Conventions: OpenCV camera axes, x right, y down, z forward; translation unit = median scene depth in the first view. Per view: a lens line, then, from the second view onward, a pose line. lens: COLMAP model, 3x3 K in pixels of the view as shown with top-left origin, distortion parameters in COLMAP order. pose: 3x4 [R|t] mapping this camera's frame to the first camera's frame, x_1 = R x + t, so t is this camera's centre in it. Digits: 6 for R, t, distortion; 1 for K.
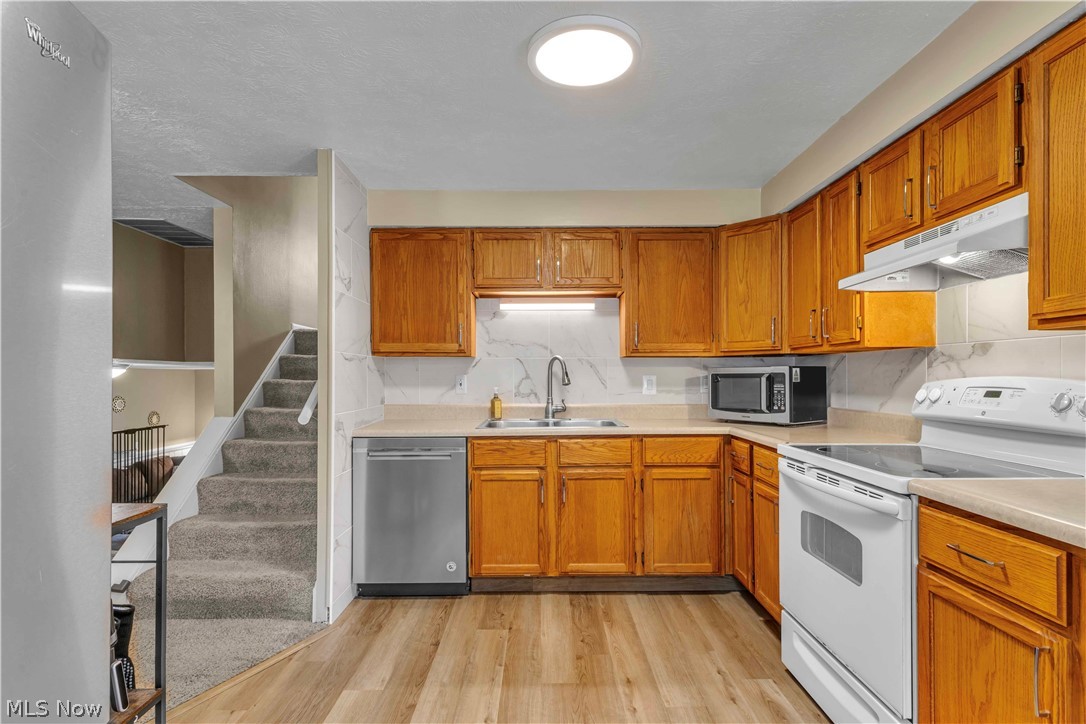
lens RADIAL K [[547.9, 0, 552.6], [0, 547.9, 378.5], [0, 0, 1]] dist [0.014014, -0.000359]
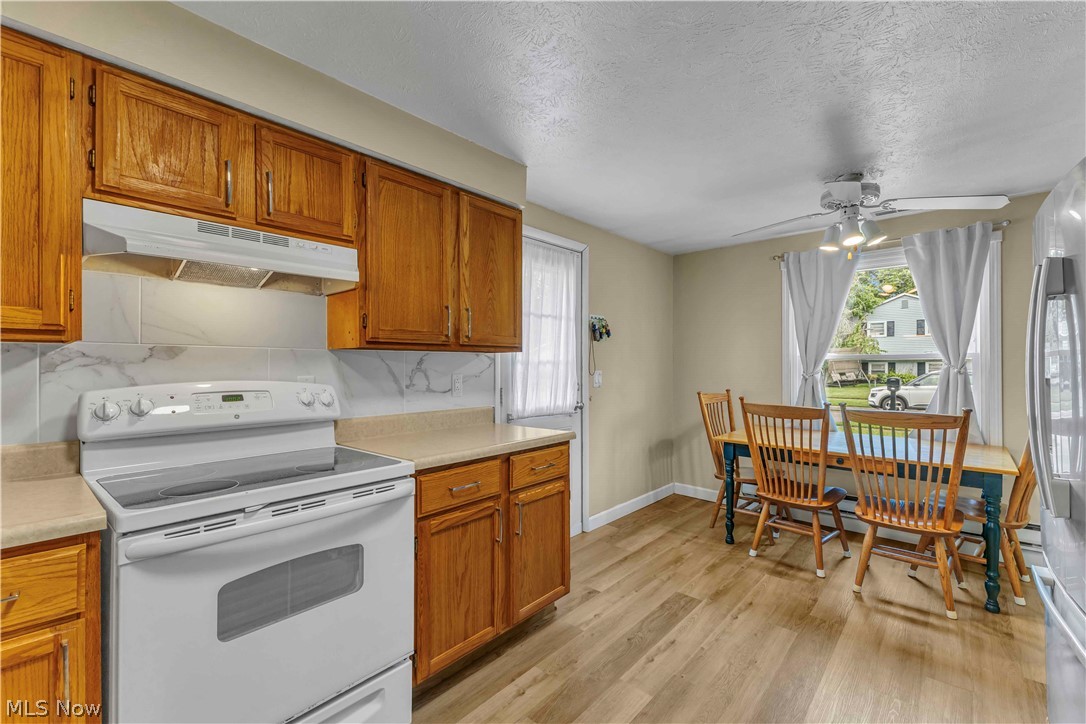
lens RADIAL K [[473.9, 0, 548.3], [0, 473.9, 363.7], [0, 0, 1]] dist [0.010670, -0.000387]
pose [[-0.744760, 0.006919, 0.667297, -0.164675], [0.007709, 0.999969, -0.001765, -0.019780], [-0.667288, 0.003830, -0.744790, 0.812708]]
